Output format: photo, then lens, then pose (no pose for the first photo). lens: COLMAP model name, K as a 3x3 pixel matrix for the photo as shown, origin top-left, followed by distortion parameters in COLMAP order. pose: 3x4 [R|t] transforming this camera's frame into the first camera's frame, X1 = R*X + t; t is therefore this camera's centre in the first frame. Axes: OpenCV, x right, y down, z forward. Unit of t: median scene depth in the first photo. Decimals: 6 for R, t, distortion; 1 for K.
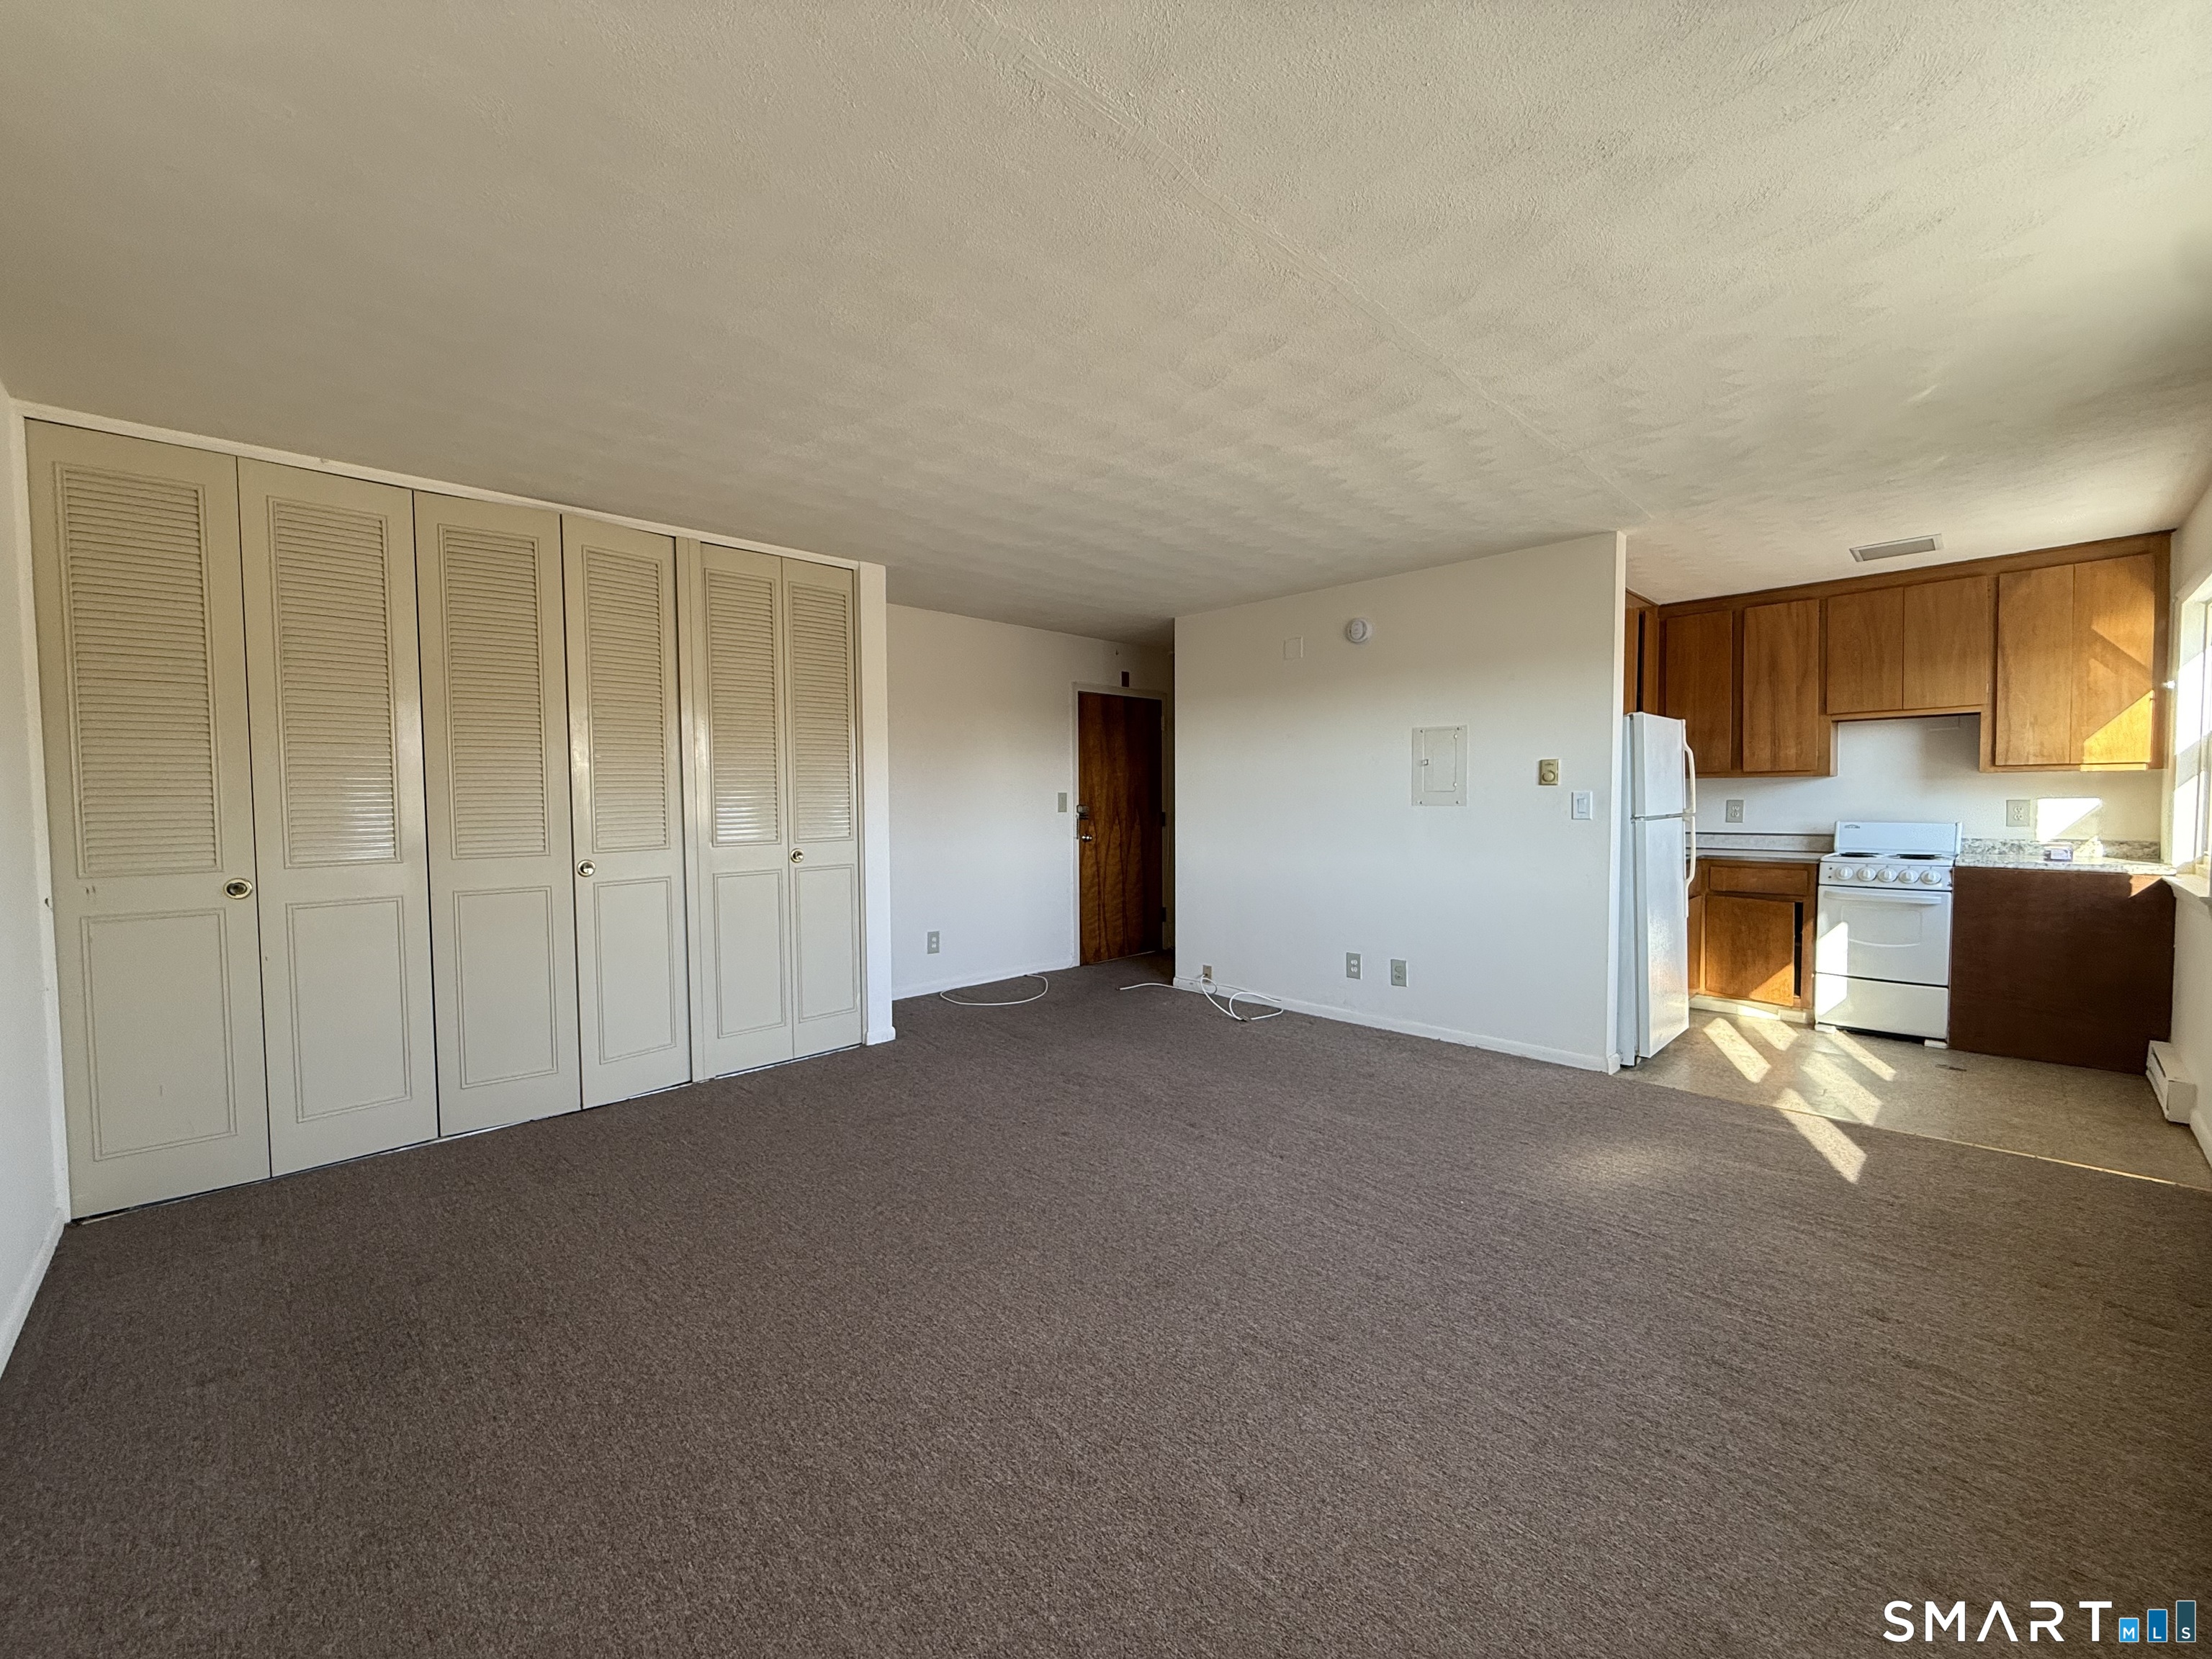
lens RADIAL K [[883.1, 0, 1106.5], [0, 883.1, 826.6], [0, 0, 1]] dist [0.000234, 0.000204]
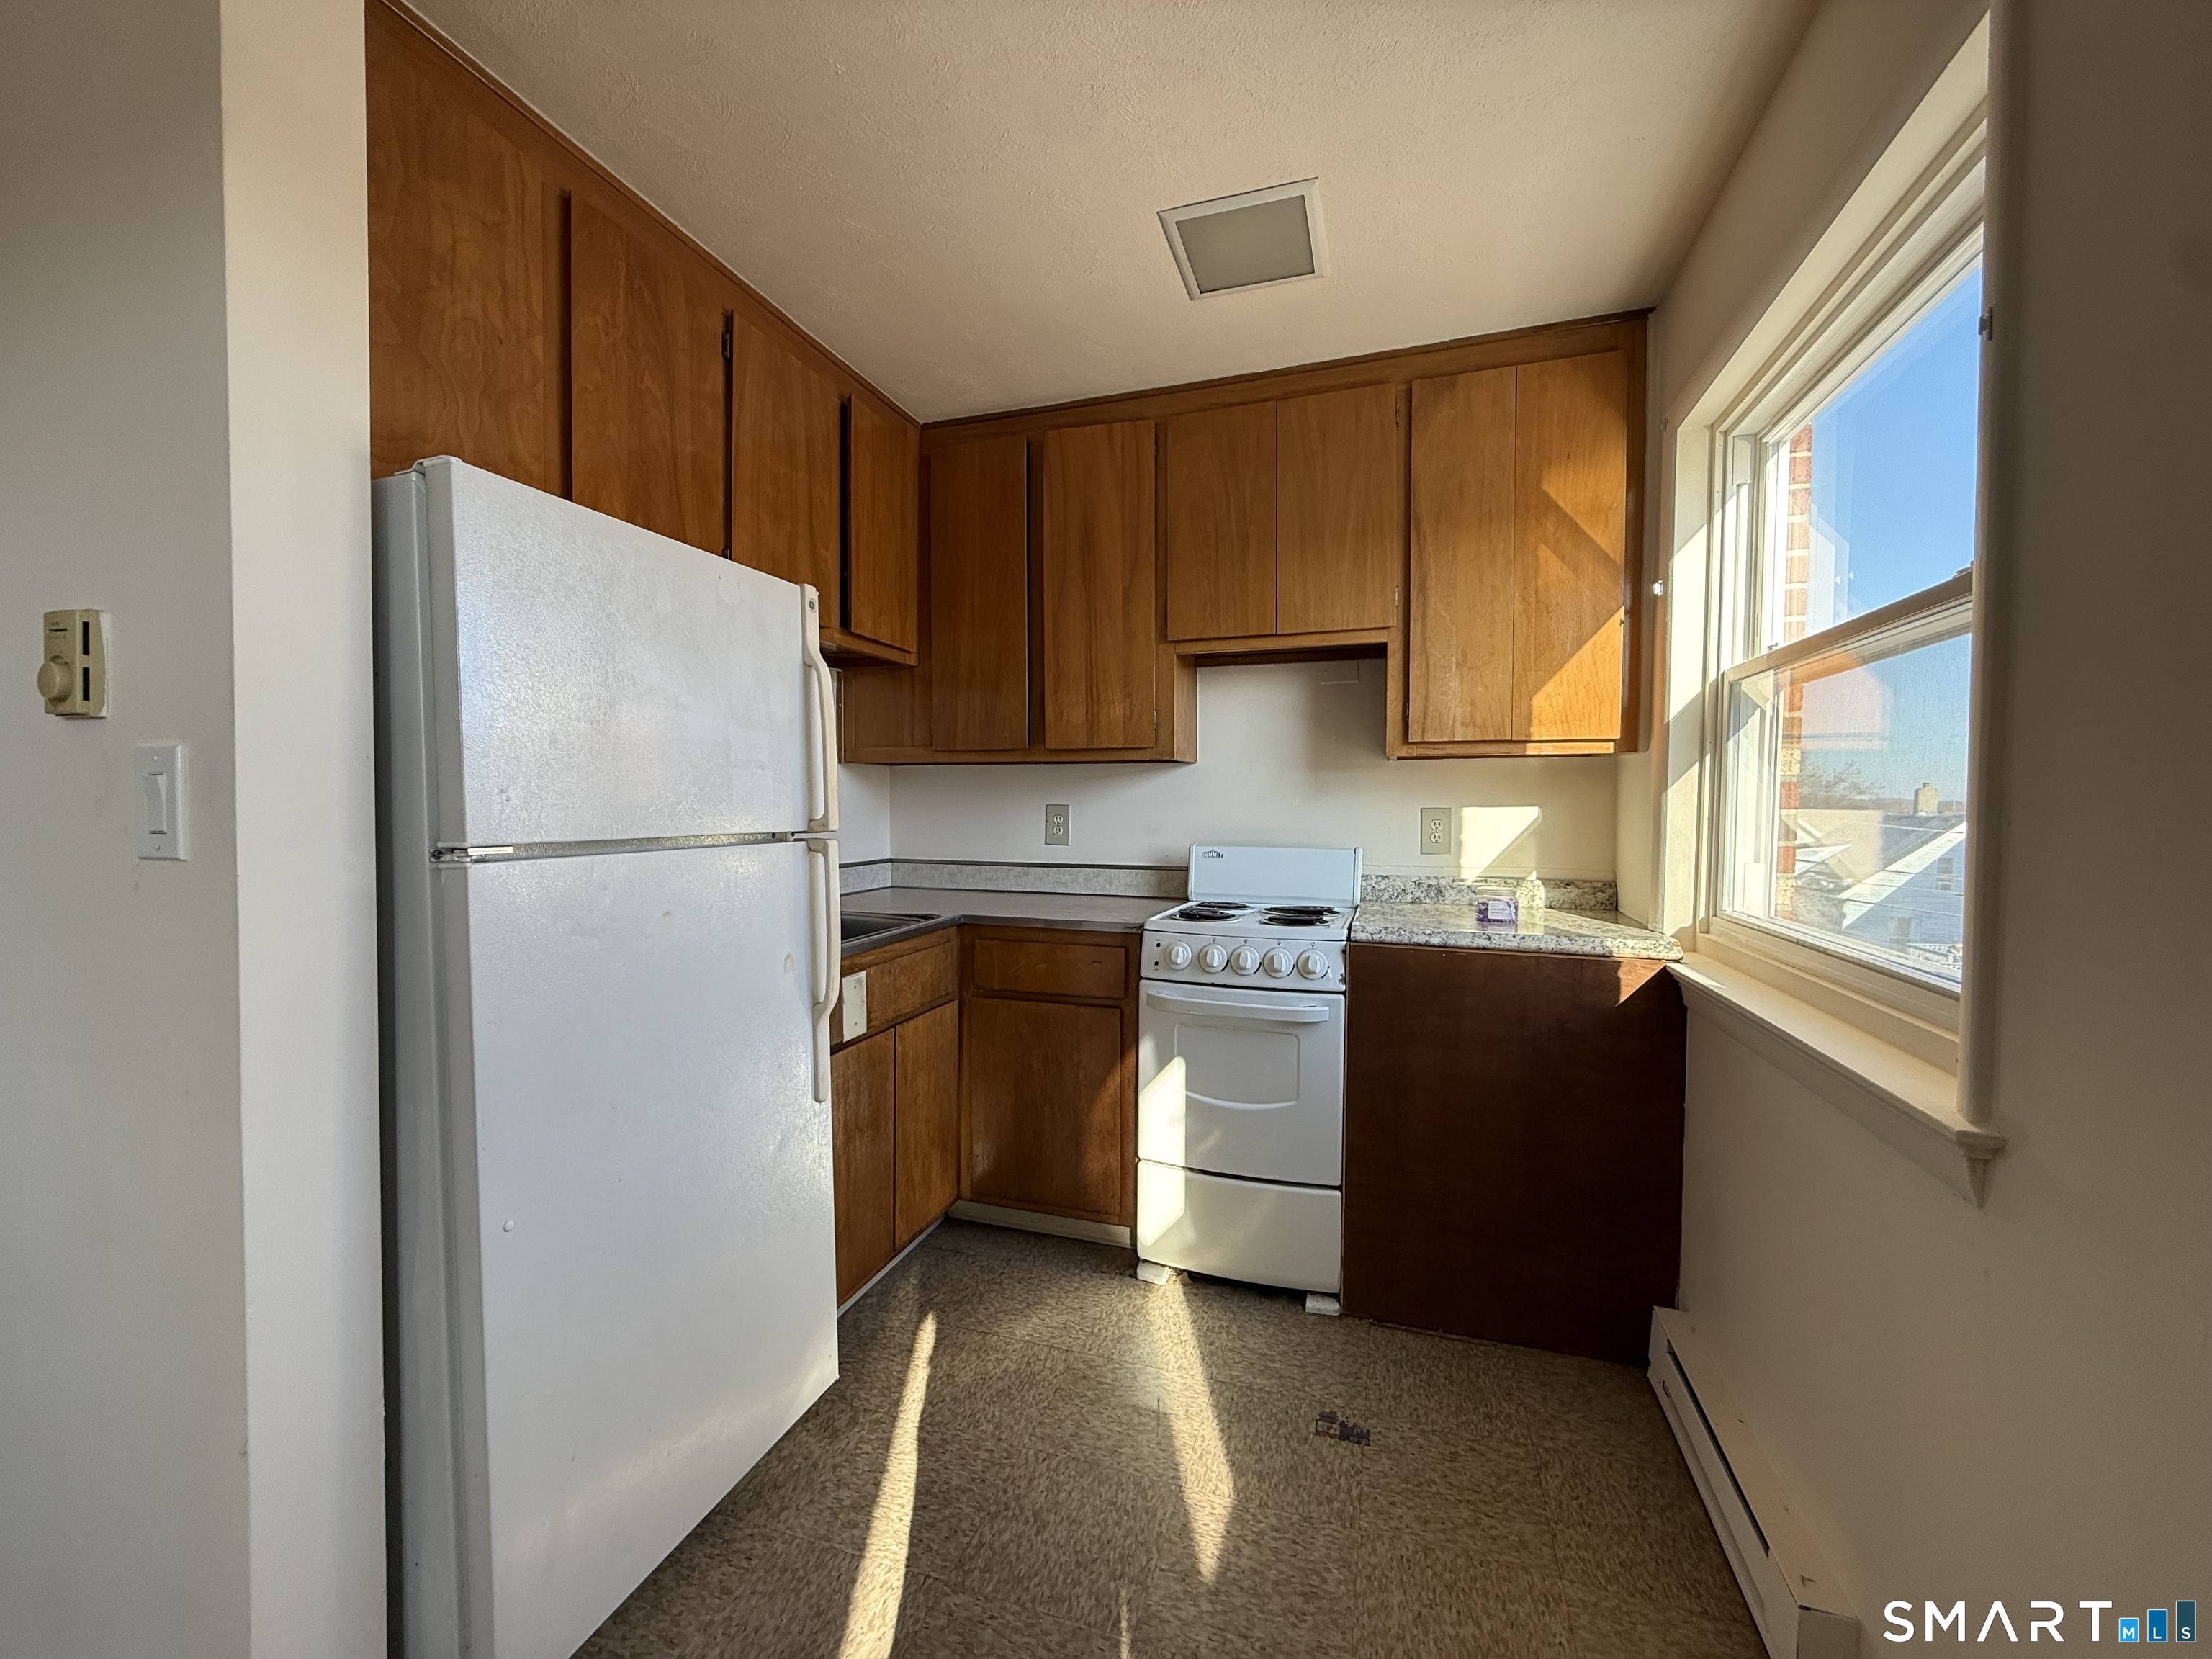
lens RADIAL K [[883.1, 0, 1106.5], [0, 883.1, 826.6], [0, 0, 1]] dist [0.000234, 0.000204]
pose [[0.887810, 0.003562, 0.460196, 0.603730], [0.001665, 0.999939, -0.010953, -0.012751], [-0.460206, 0.010490, 0.887750, 0.615588]]
